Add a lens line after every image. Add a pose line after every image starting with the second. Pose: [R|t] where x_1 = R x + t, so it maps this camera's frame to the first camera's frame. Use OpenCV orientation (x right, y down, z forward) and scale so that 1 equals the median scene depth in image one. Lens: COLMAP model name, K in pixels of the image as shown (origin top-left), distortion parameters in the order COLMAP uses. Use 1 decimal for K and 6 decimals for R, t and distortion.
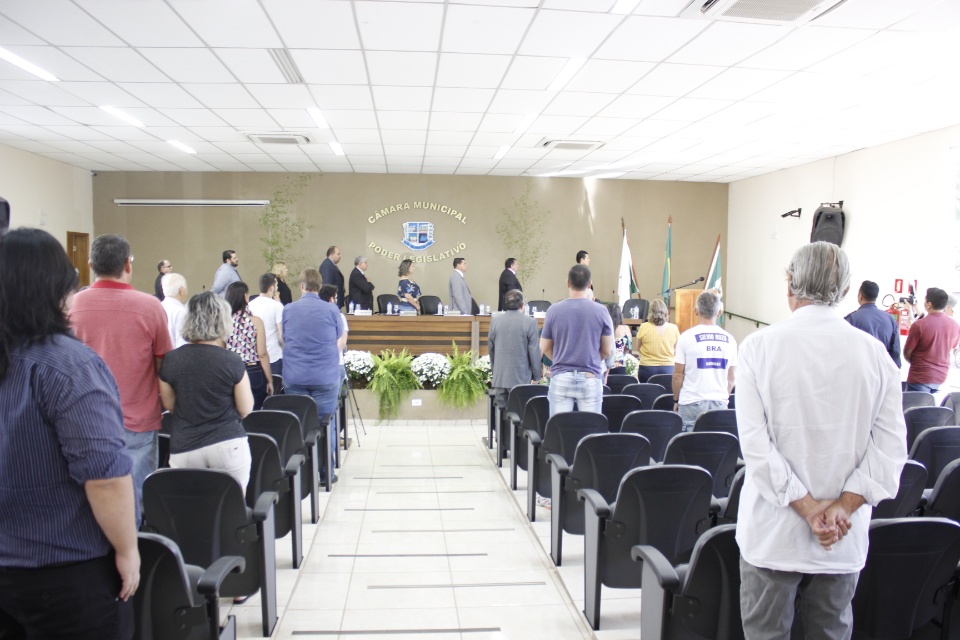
lens RADIAL K [[814.5, 0, 480.0], [0, 814.5, 320.0], [0, 0, 1]] dist [-0.003545, -0.002198]
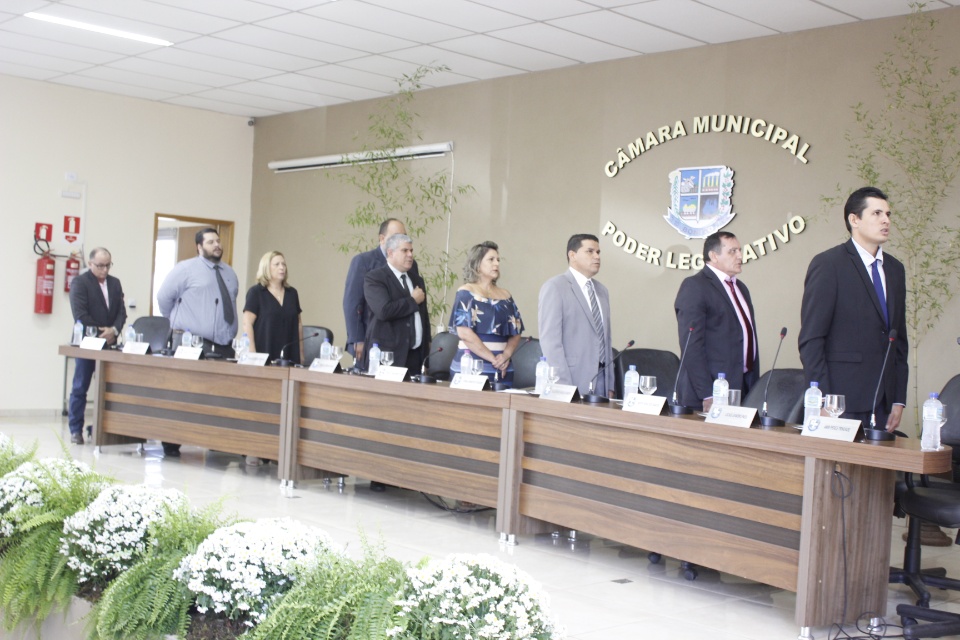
lens RADIAL K [[1232.4, 0, 480.0], [0, 1232.4, 320.0], [0, 0, 1]] dist [0.003298, 0.001360]
pose [[0.626576, 0.023081, -0.779019, 0.323179], [-0.096908, 0.994112, -0.048490, -0.007787], [0.773312, 0.105875, 0.625123, 0.556264]]
